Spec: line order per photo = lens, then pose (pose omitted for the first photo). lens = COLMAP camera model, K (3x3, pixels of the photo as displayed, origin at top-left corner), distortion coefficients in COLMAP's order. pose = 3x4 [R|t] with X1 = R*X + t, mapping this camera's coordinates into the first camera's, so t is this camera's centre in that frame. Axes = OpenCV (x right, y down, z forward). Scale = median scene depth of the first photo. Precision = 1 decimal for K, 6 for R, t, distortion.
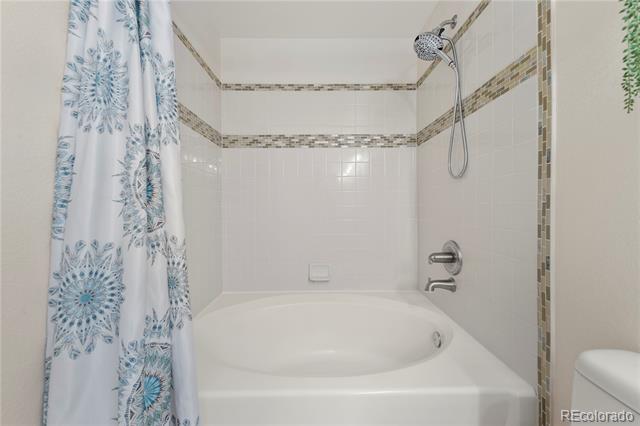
lens RADIAL K [[250.3, 0, 321.2], [0, 250.3, 207.3], [0, 0, 1]] dist [0.002988, -0.000209]
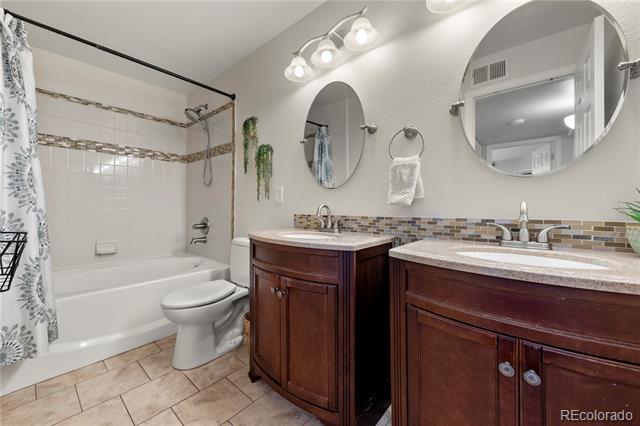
lens RADIAL K [[250.3, 0, 321.2], [0, 250.3, 207.3], [0, 0, 1]] dist [0.002988, -0.000209]
pose [[0.655379, 0.007602, 0.755262, -0.270814], [-0.008070, 0.999963, -0.003062, 0.039126], [-0.755257, -0.004088, 0.655416, -0.727834]]
